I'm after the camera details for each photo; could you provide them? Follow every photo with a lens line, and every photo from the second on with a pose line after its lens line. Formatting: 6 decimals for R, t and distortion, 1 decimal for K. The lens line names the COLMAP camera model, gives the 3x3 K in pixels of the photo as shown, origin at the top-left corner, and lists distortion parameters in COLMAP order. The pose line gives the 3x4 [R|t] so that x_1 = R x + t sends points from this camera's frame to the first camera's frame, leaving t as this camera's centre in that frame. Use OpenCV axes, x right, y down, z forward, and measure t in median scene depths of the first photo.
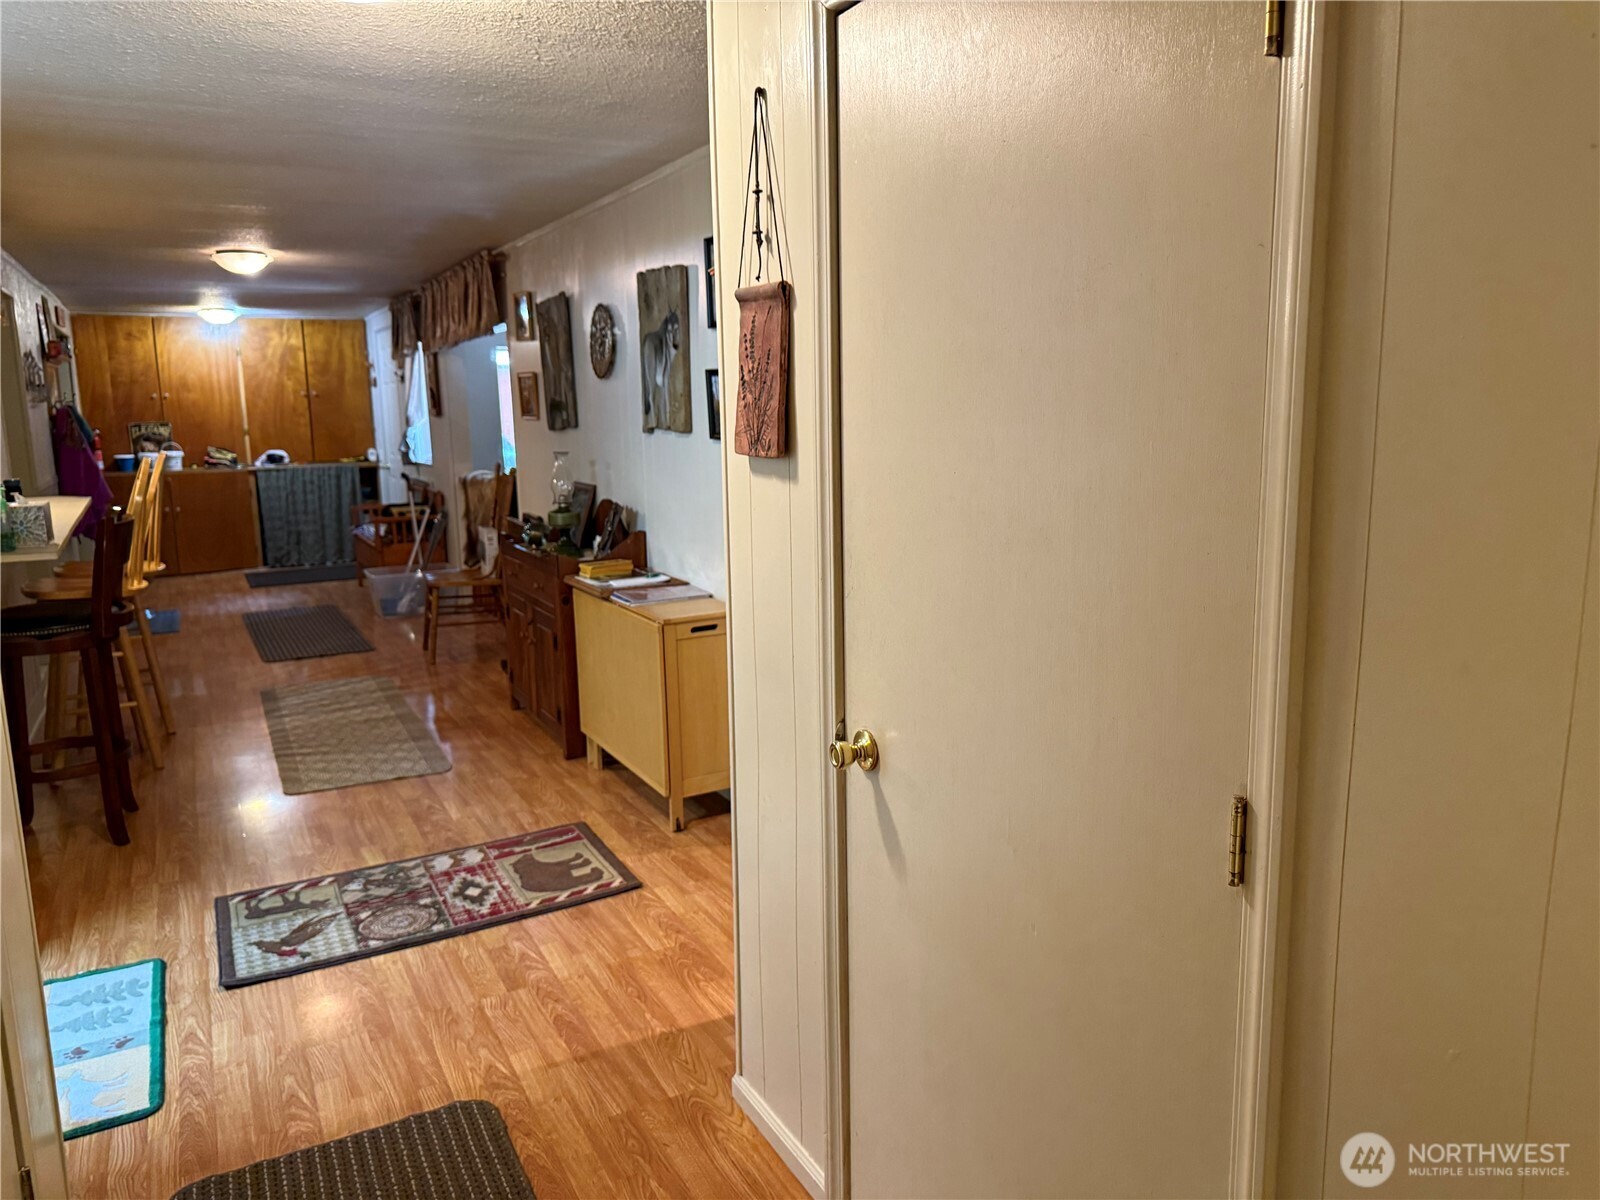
lens RADIAL K [[1114.0, 0, 800.0], [0, 1114.0, 600.0], [0, 0, 1]] dist [-0.002474, -0.005257]
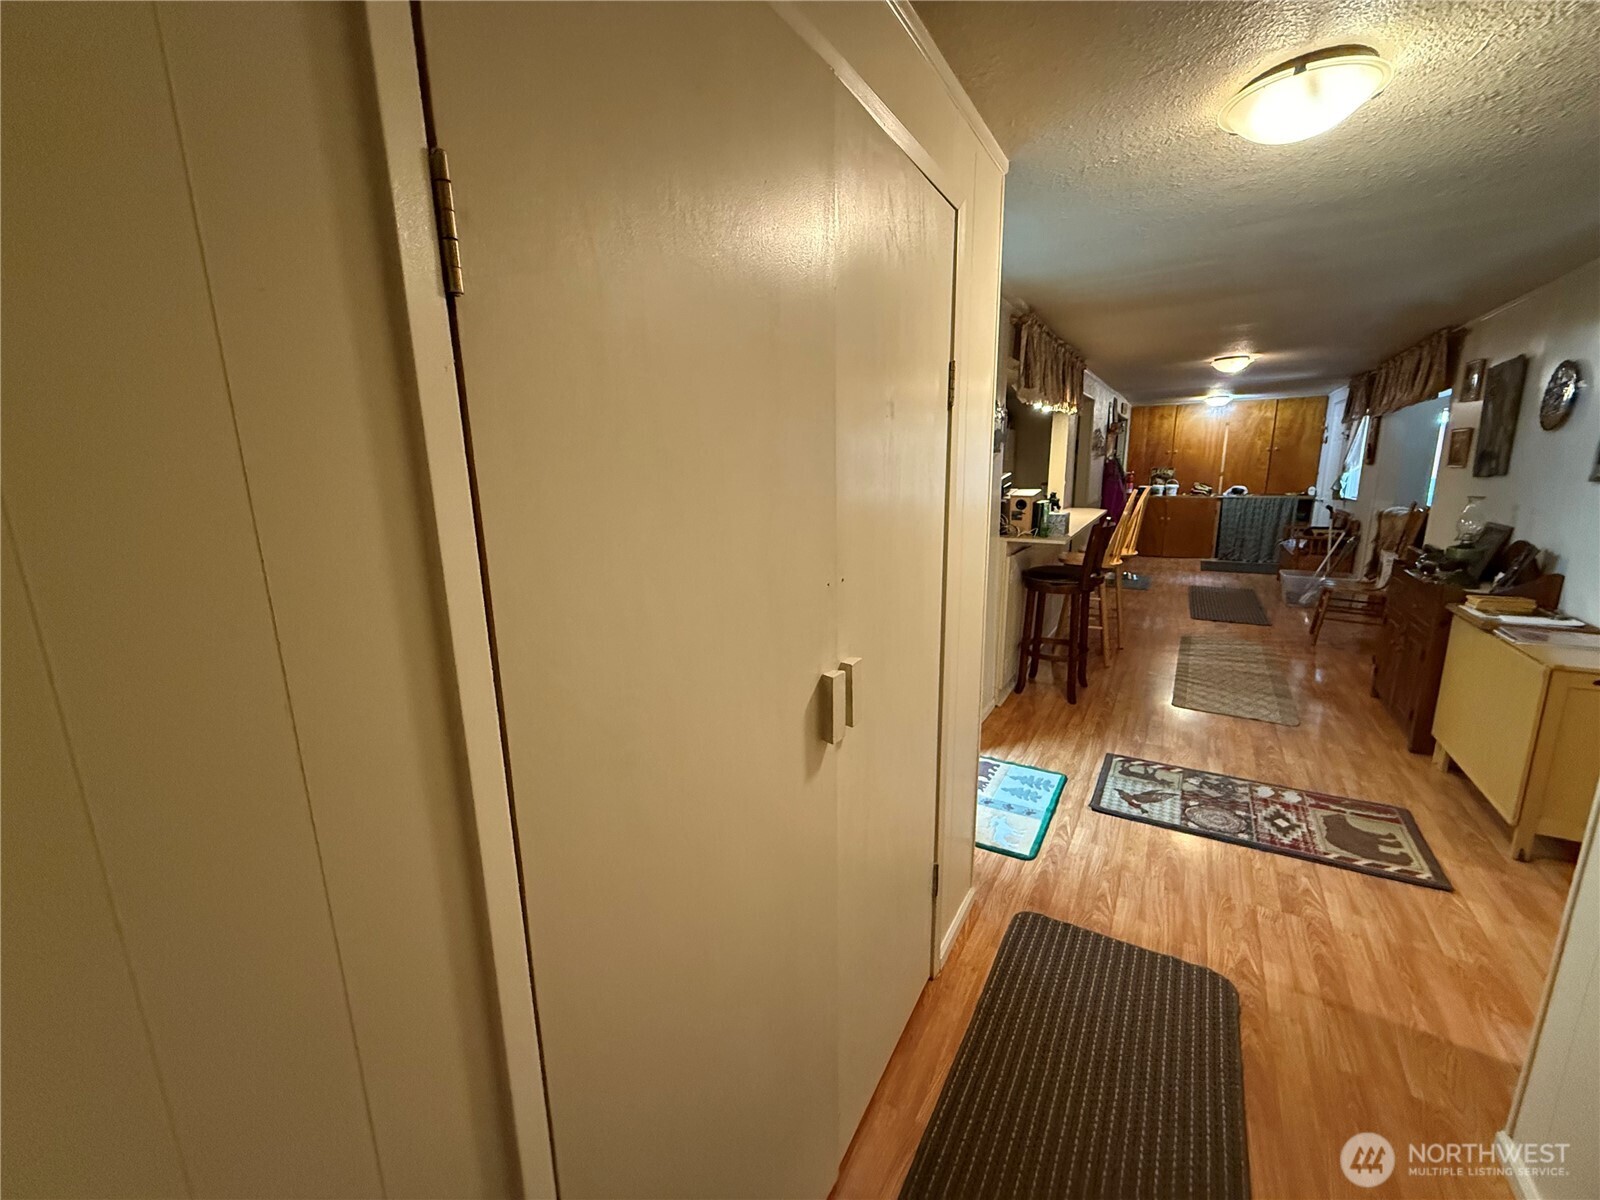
lens RADIAL K [[630.9, 0, 800.0], [0, 630.9, 600.0], [0, 0, 1]] dist [-0.006219, 0.000540]
pose [[0.496711, 0.182341, -0.848546, 0.010573], [-0.139821, 0.981723, 0.129113, -0.016410], [0.856579, 0.054513, 0.513128, 0.087353]]
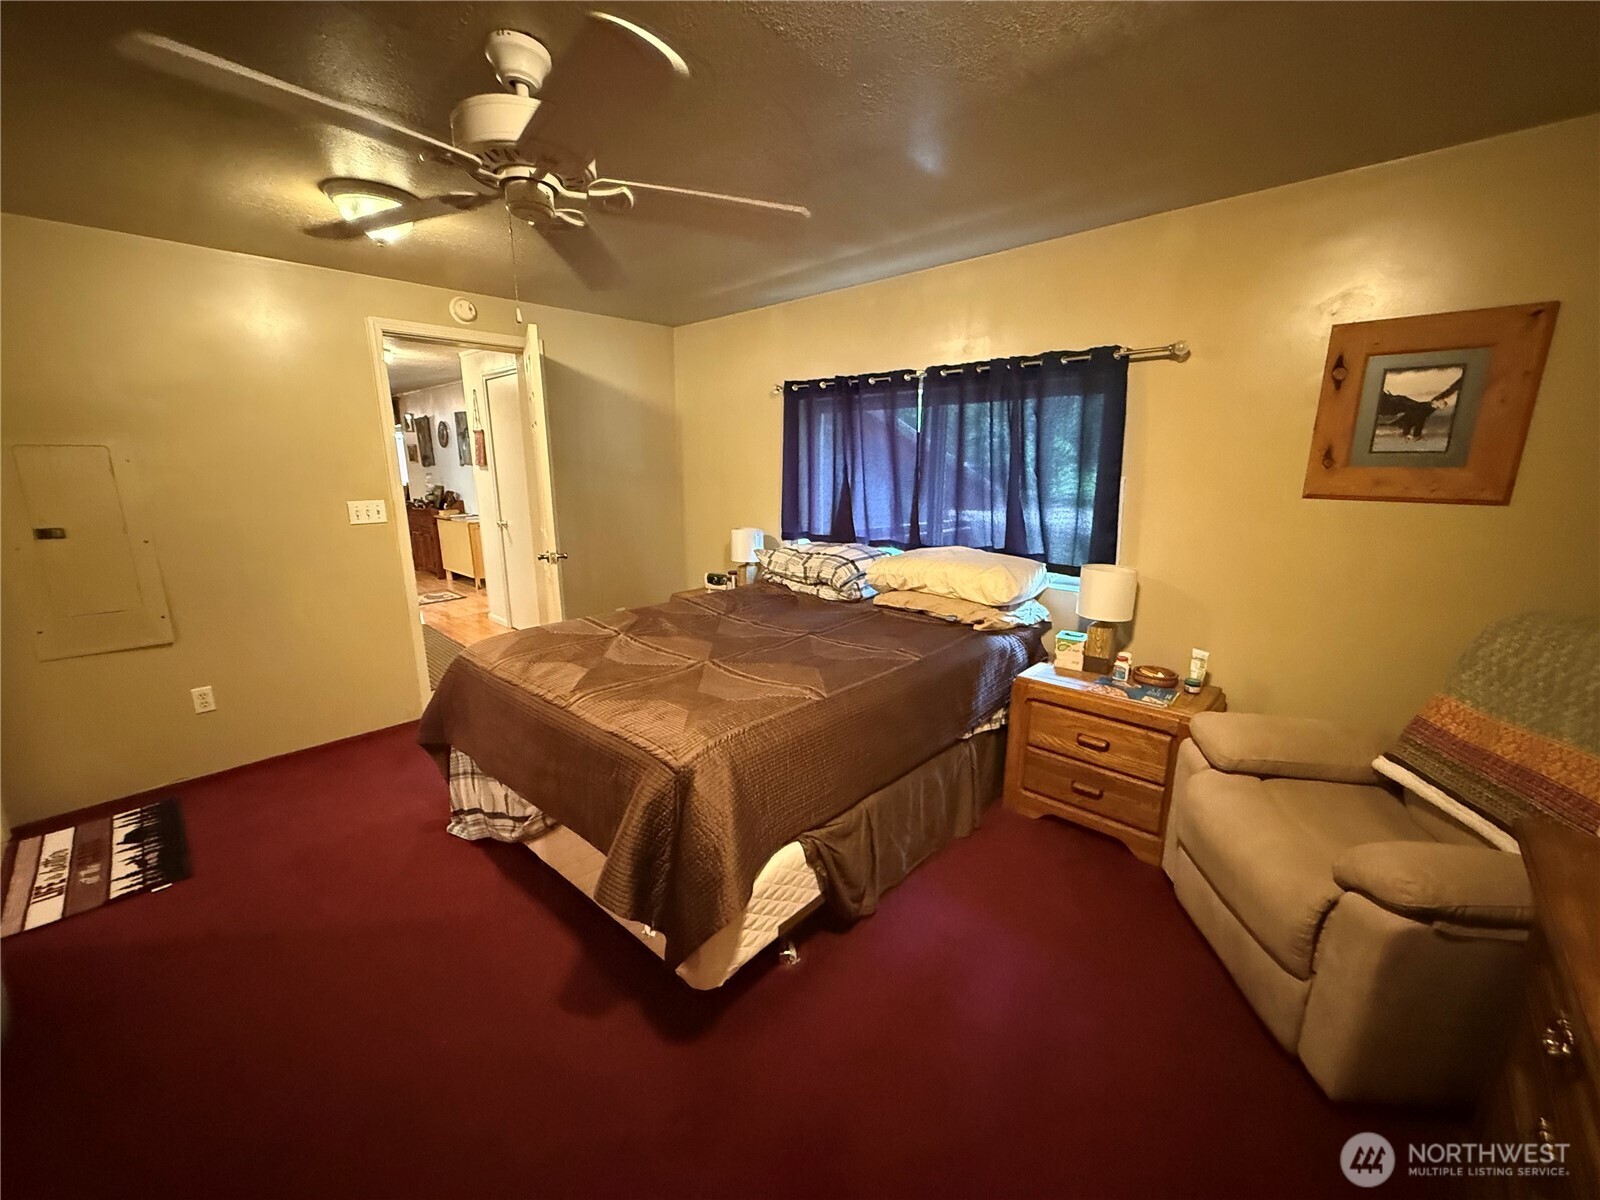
lens RADIAL K [[643.3, 0, 800.0], [0, 643.3, 600.0], [0, 0, 1]] dist [0.008468, 0.000641]
pose [[0.951004, -0.056992, 0.303879, 0.202797], [0.046224, 0.998026, 0.042519, 0.198882], [-0.305702, -0.026390, 0.951761, -1.051626]]
